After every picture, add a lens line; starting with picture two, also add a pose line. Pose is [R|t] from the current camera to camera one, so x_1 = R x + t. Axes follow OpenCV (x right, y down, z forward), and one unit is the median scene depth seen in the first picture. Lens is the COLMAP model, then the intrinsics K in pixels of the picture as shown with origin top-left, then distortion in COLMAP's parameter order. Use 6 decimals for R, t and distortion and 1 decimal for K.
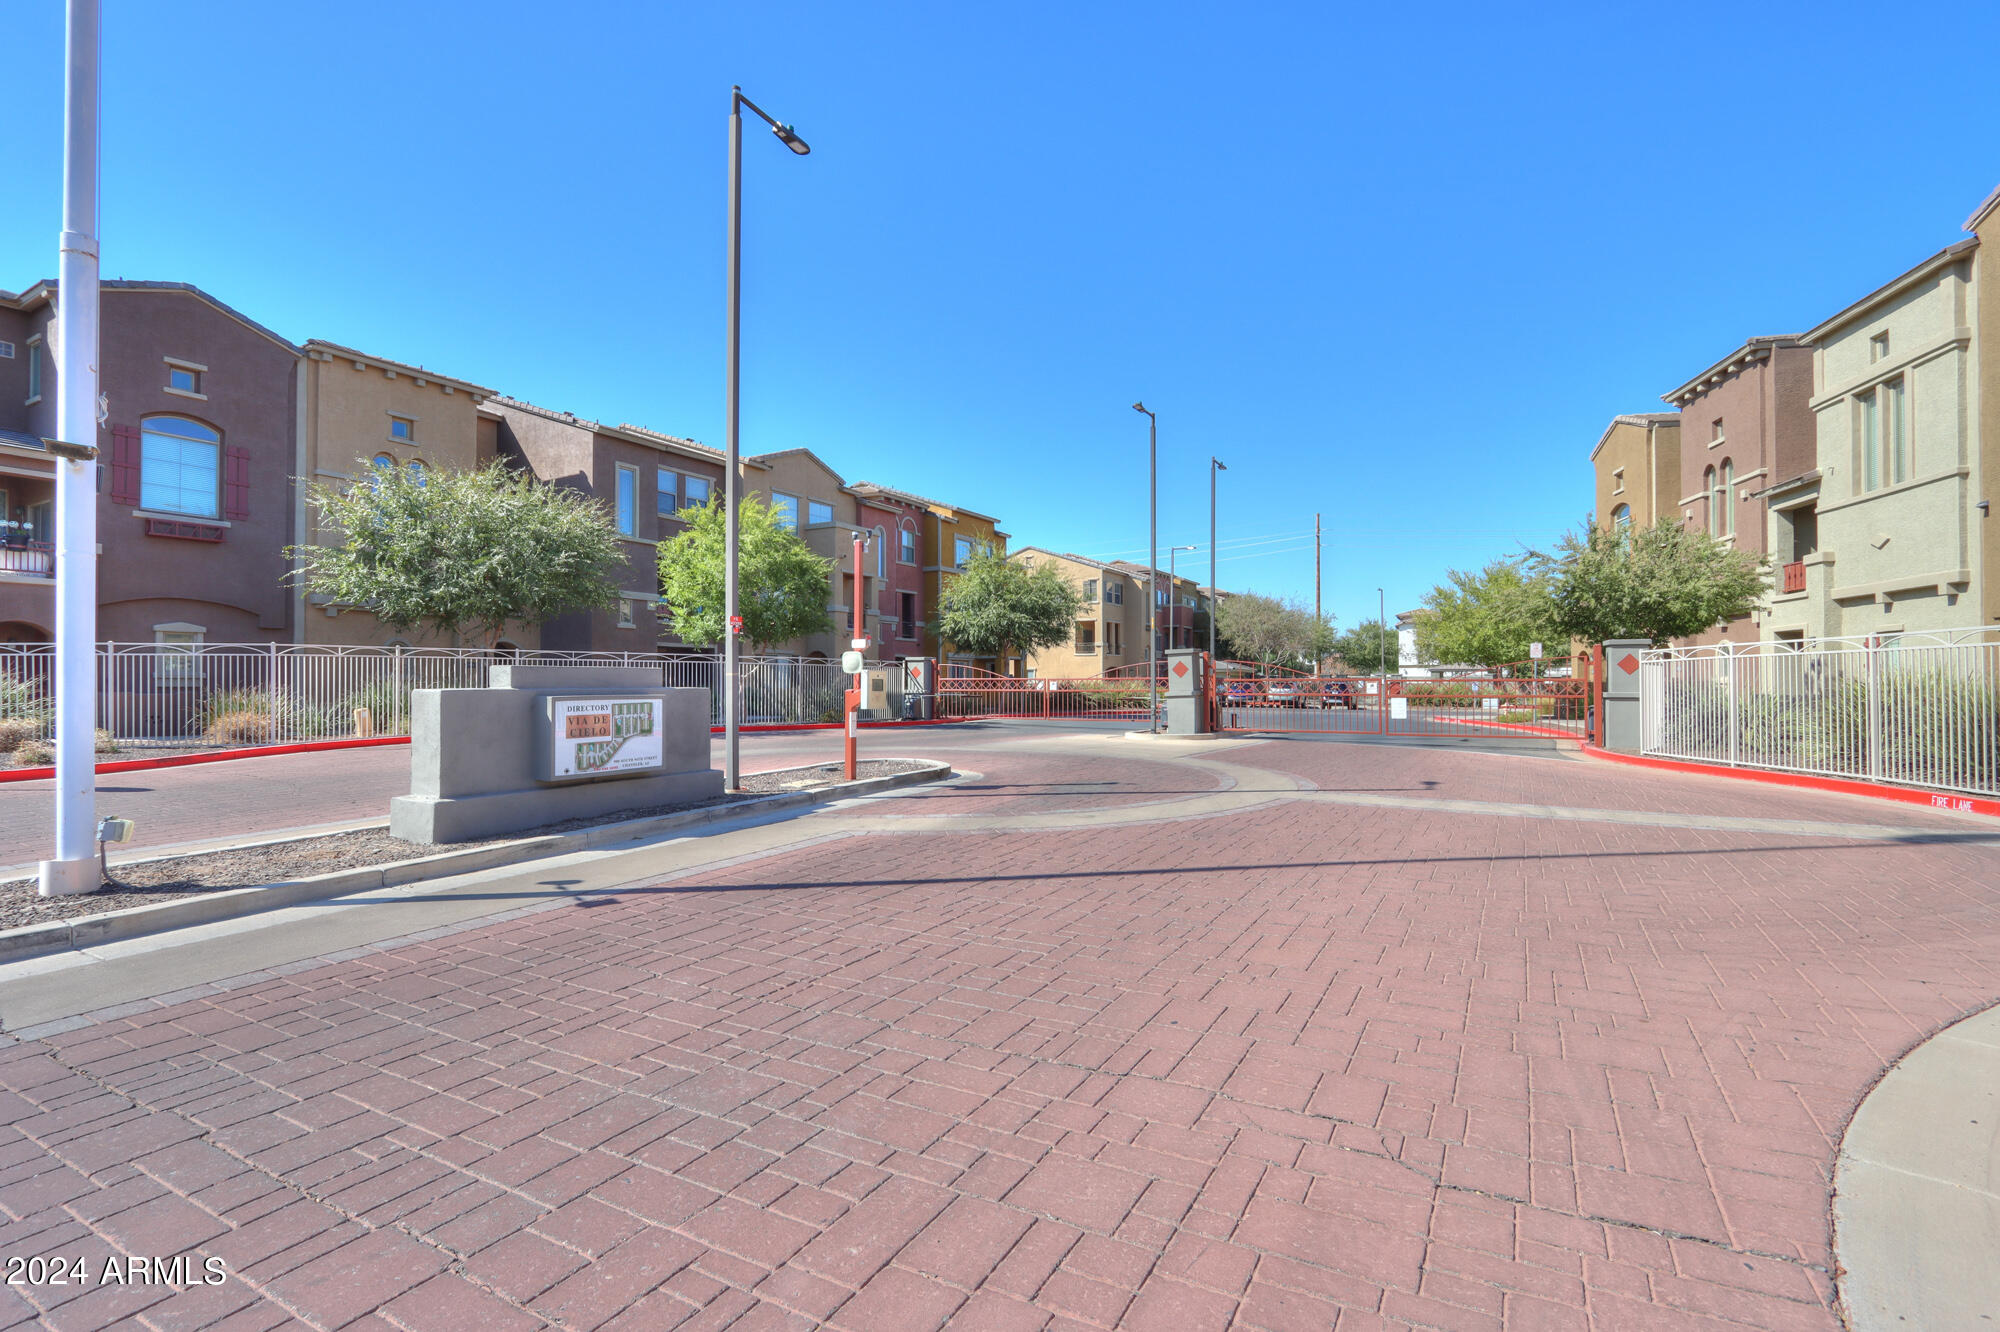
lens RADIAL K [[934.9, 0, 1000.0], [0, 934.9, 666.0], [0, 0, 1]] dist [-0.001462, 0.000083]
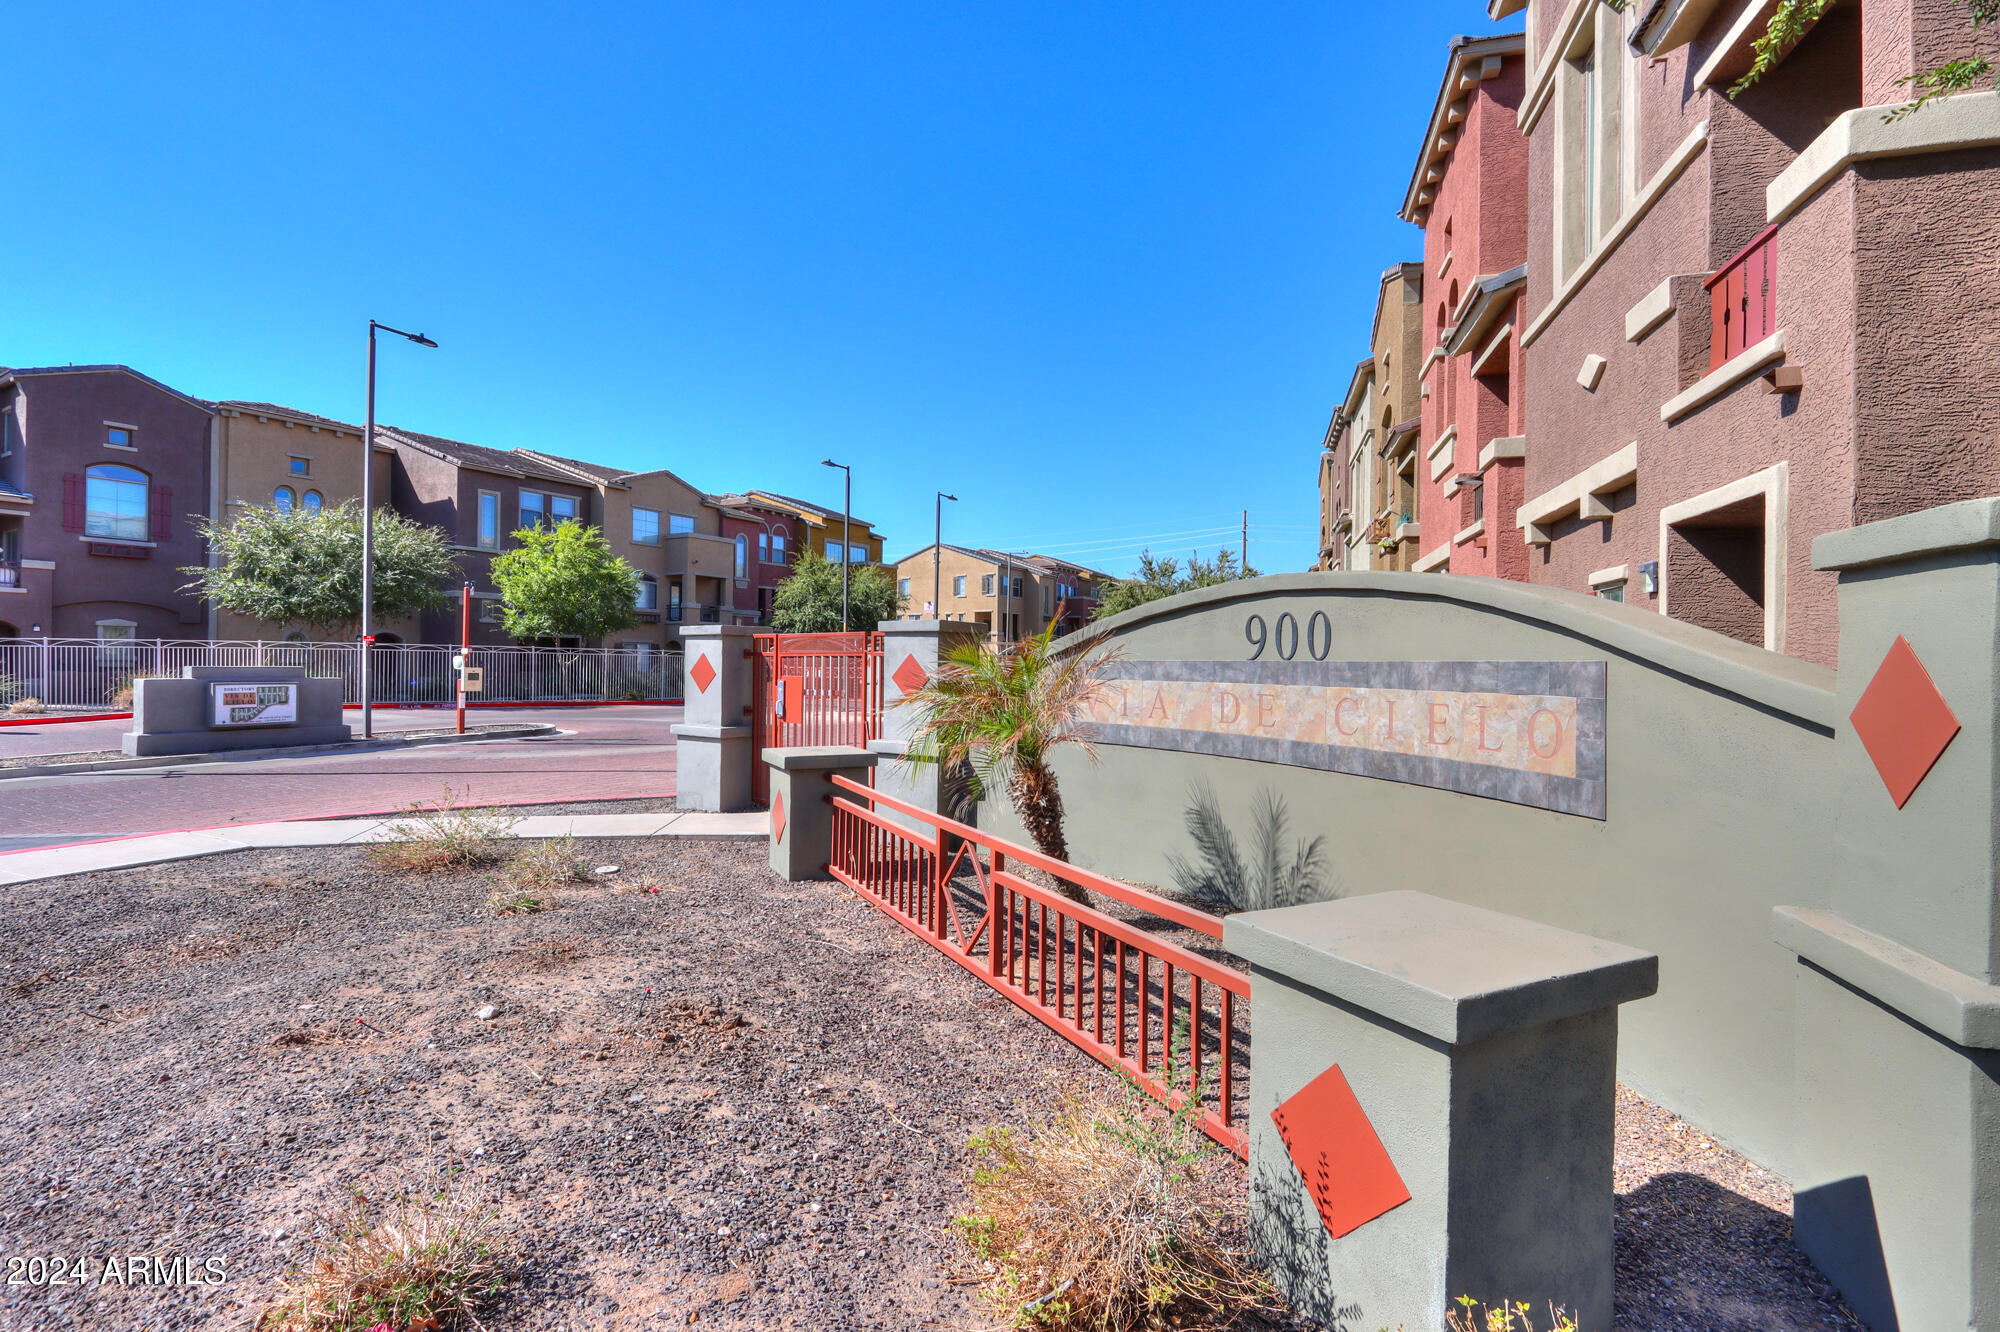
lens RADIAL K [[926.8, 0, 1000.0], [0, 926.8, 666.0], [0, 0, 1]] dist [-0.001627, -0.000261]
pose [[0.999739, 0.012383, -0.019200, 0.409411], [-0.011986, 0.999715, 0.020662, -0.021139], [0.019451, -0.020427, 0.999602, -0.300843]]
